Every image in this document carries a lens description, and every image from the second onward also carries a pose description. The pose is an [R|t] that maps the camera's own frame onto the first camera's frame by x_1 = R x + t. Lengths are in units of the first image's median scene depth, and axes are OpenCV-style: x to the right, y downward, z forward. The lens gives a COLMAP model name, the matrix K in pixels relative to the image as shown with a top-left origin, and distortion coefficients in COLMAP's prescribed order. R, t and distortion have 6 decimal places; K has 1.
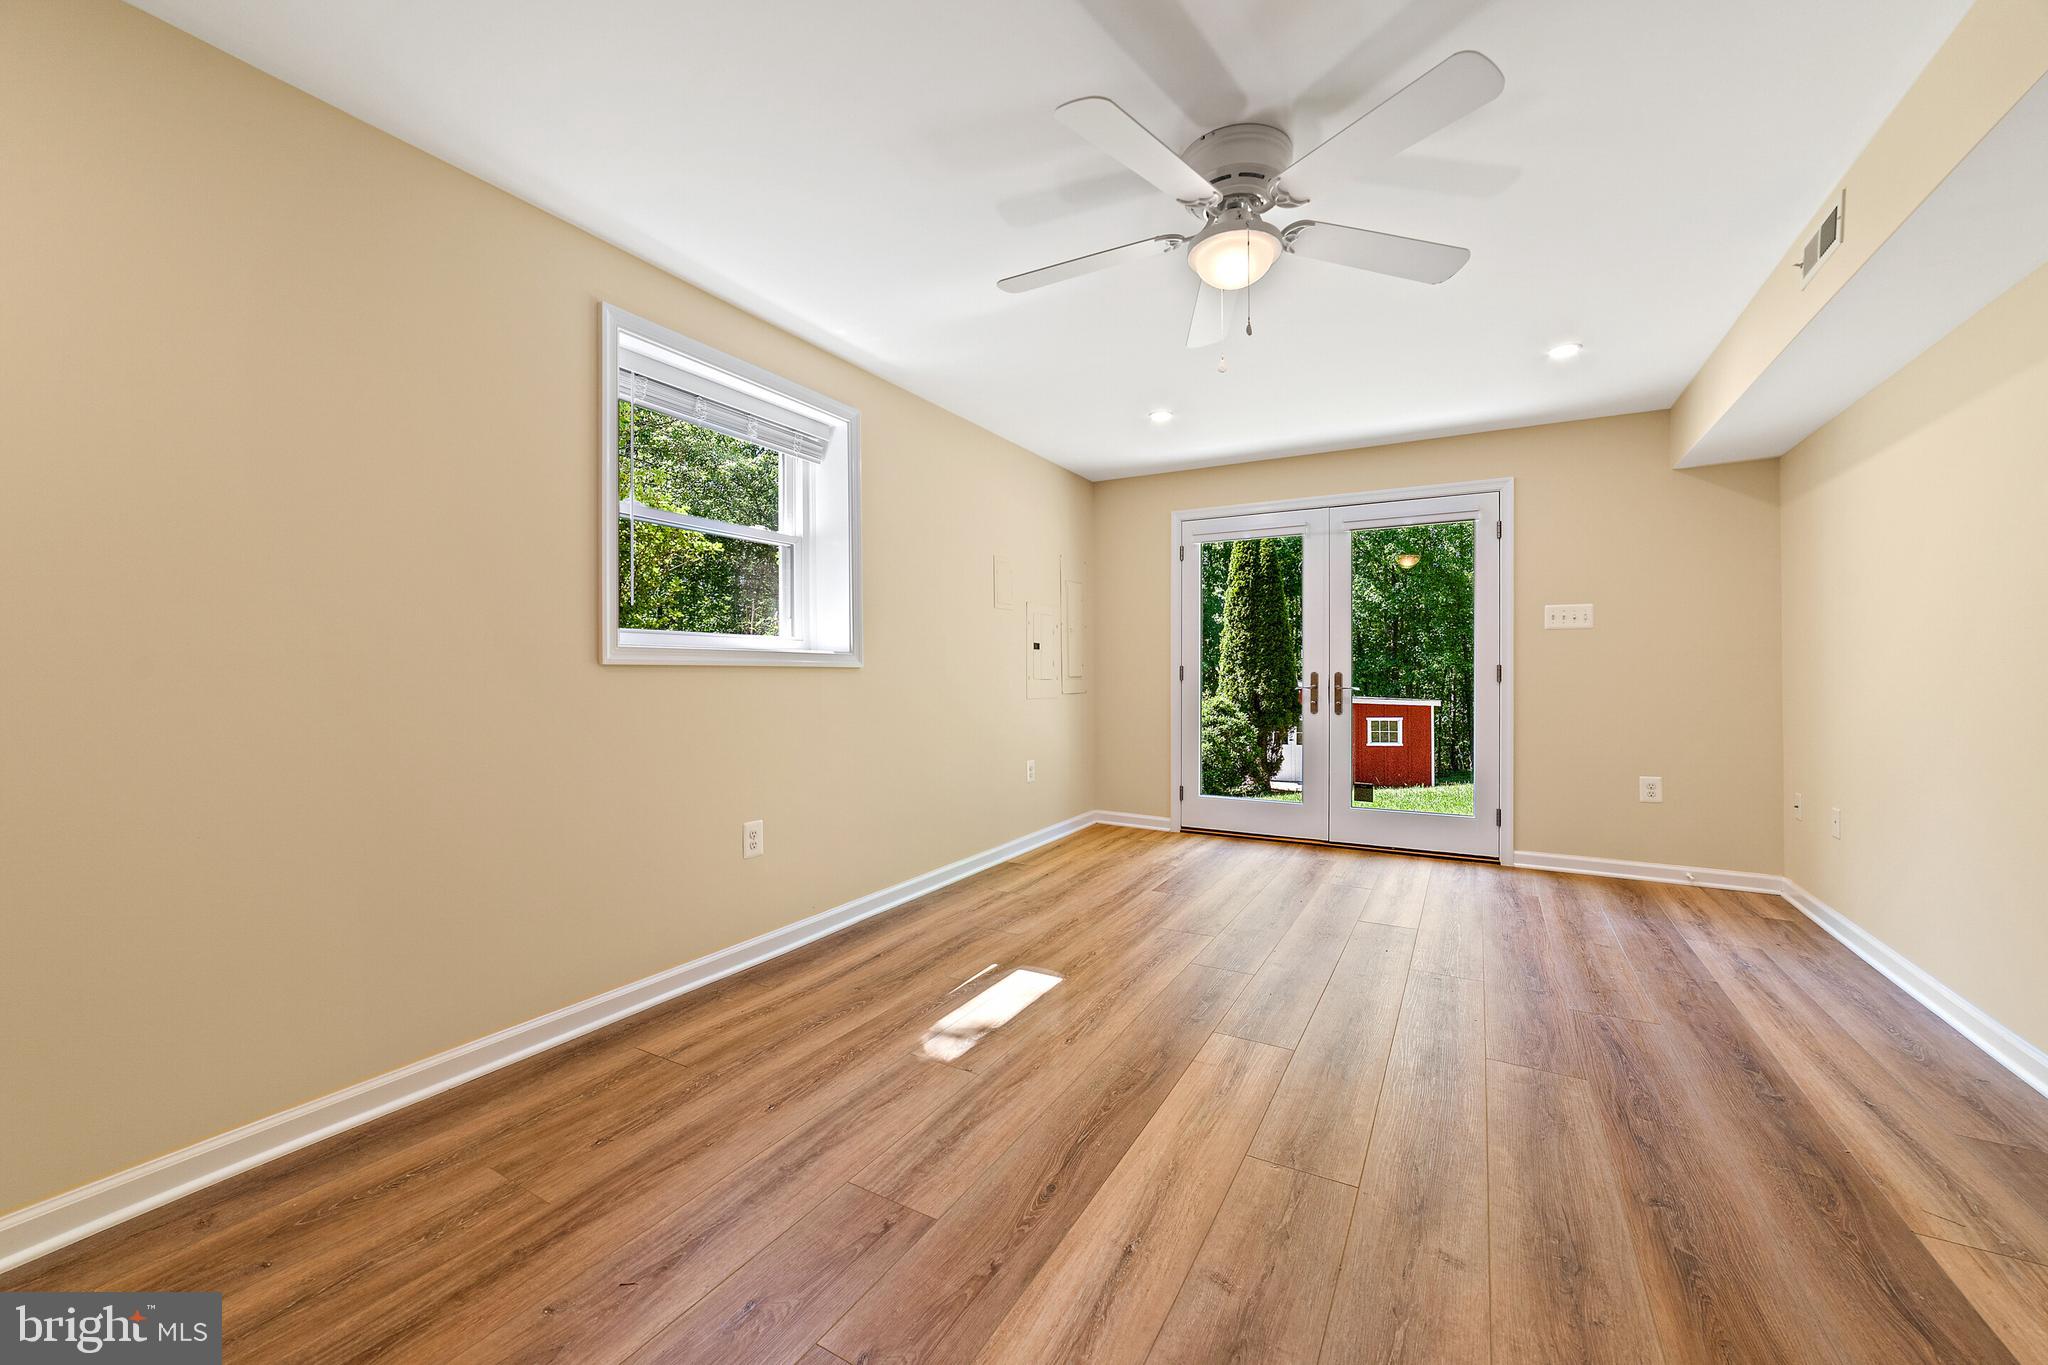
lens RADIAL K [[786.4, 0, 1023.1], [0, 786.4, 674.8], [0, 0, 1]] dist [-0.016341, 0.000890]
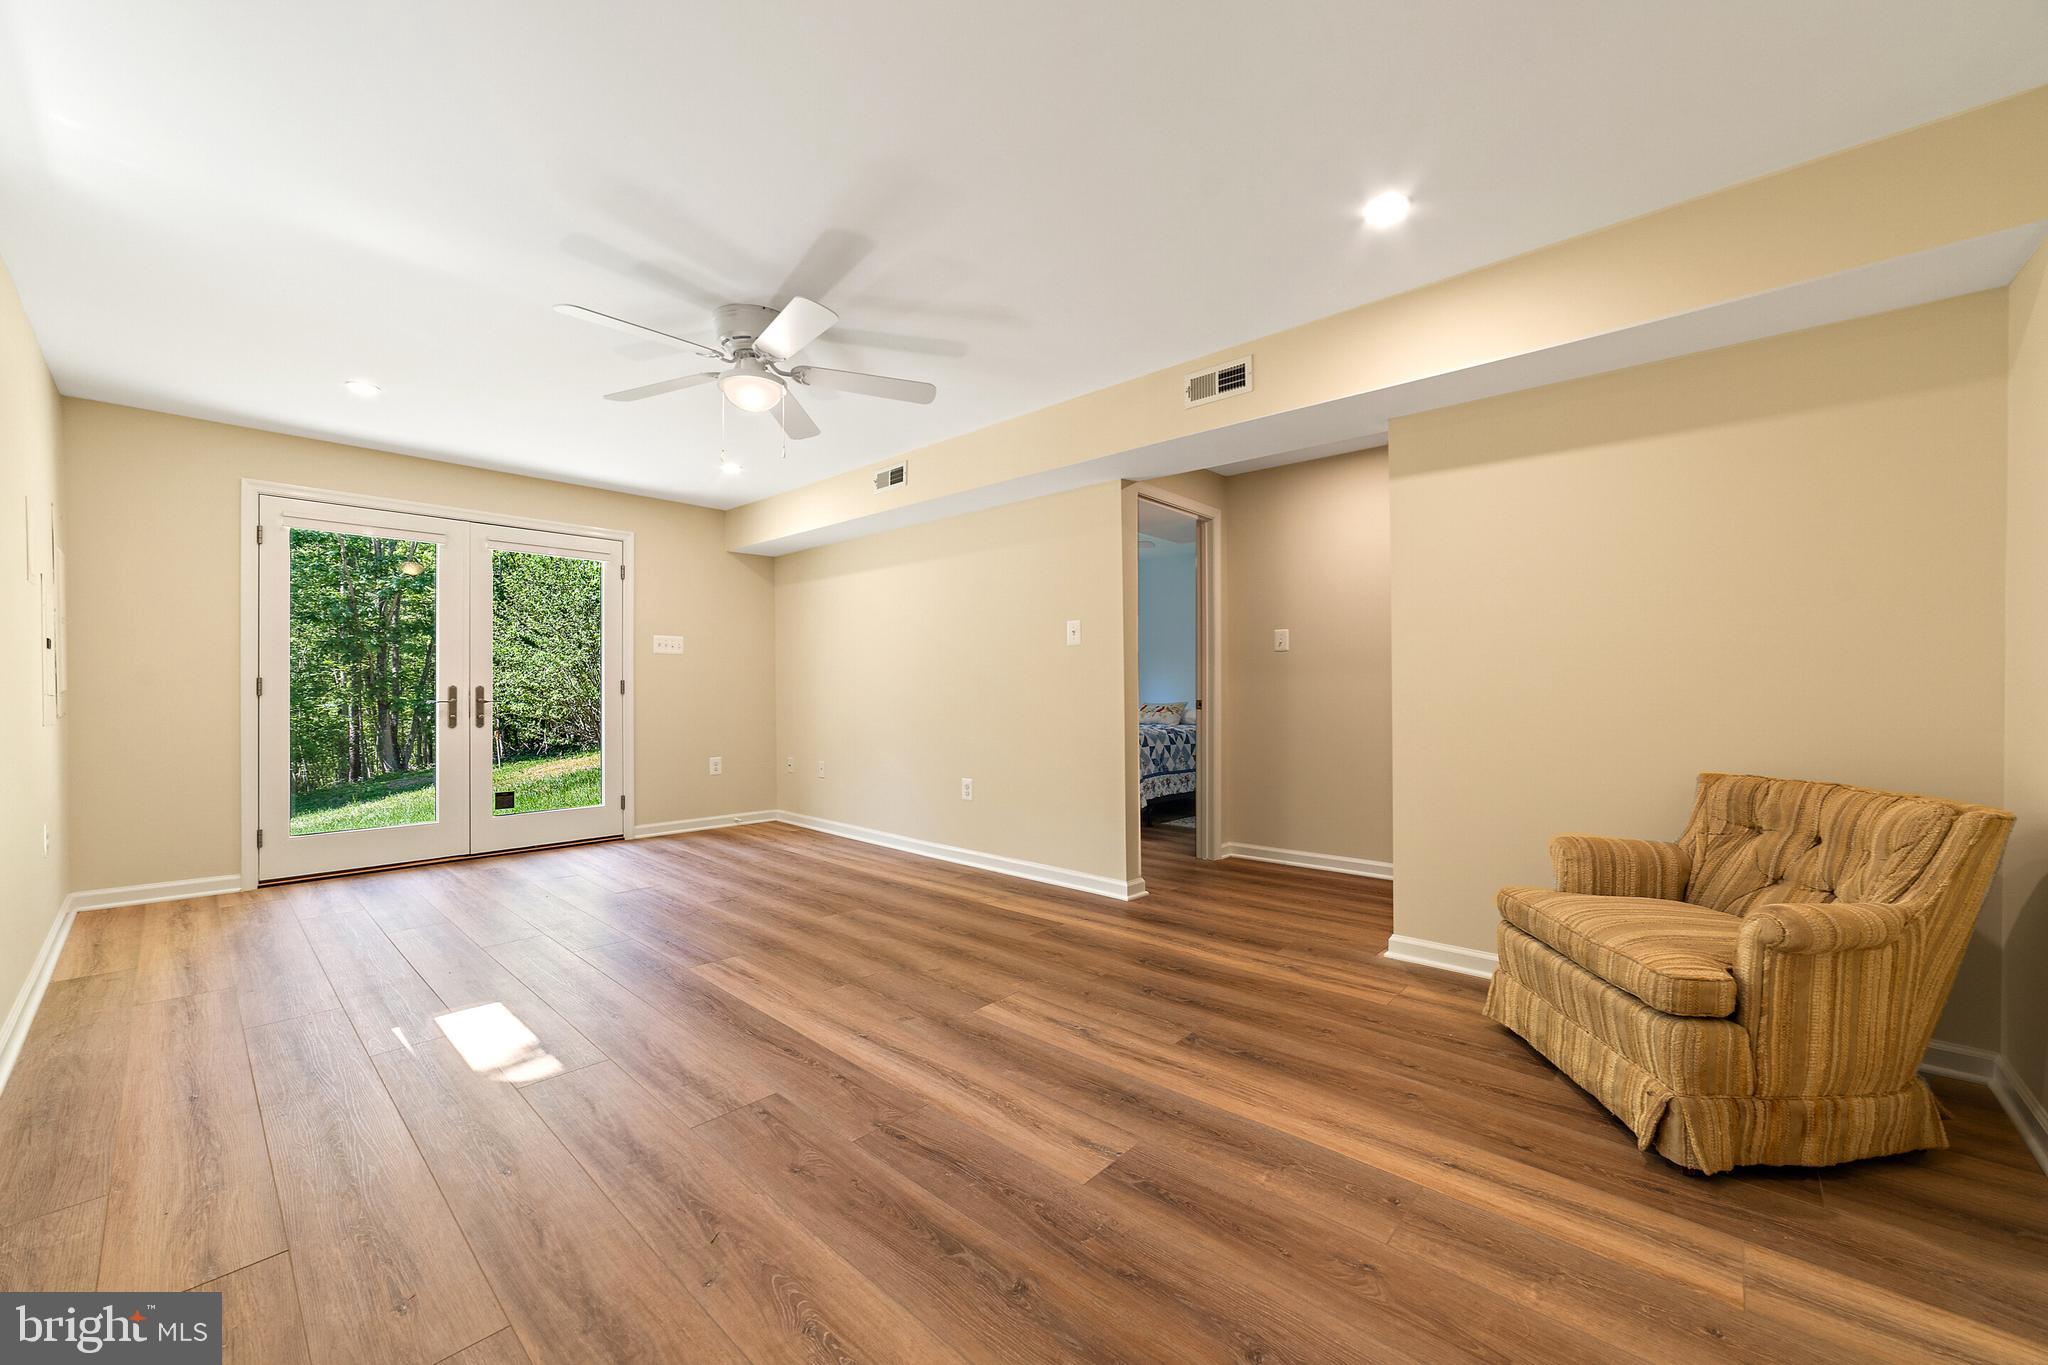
lens RADIAL K [[786.4, 0, 1013.4], [0, 786.4, 684.9], [0, 0, 1]] dist [-0.016341, 0.000890]
pose [[0.228596, 0.003679, 0.973514, -0.580764], [0.002827, 0.999986, -0.004443, 0.002665], [-0.973517, 0.003768, 0.228583, 0.128973]]
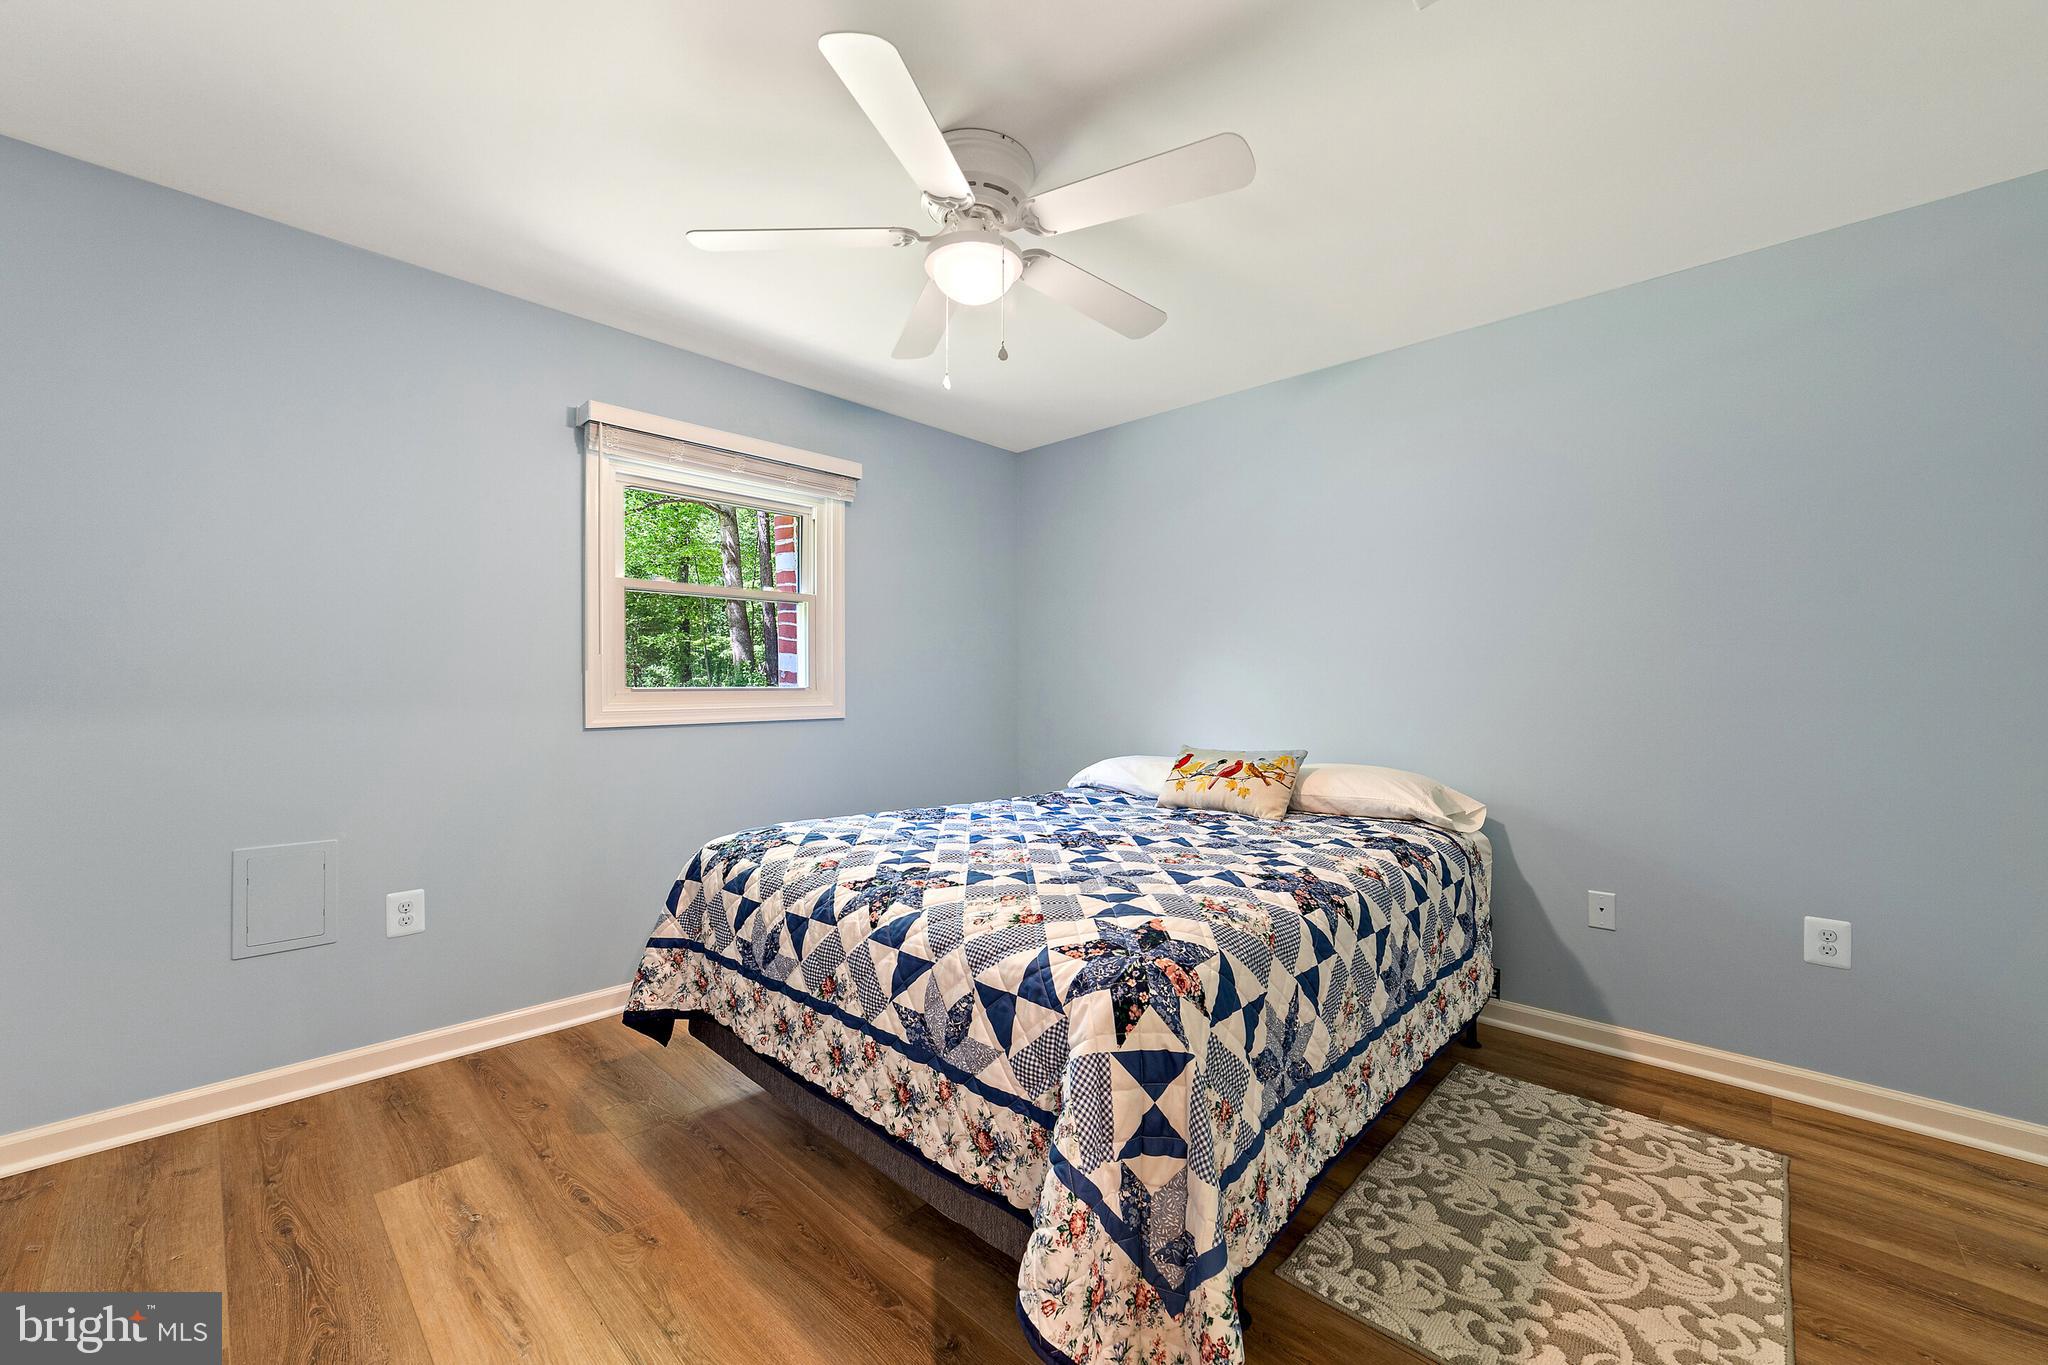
lens RADIAL K [[786.4, 0, 1014.7], [0, 786.4, 660.8], [0, 0, 1]] dist [-0.016341, 0.000890]
pose [[0.226451, 0.002586, 0.974019, 0.773811], [0.001849, 0.999994, -0.003084, -0.040244], [-0.974021, 0.002499, 0.226445, 0.256758]]
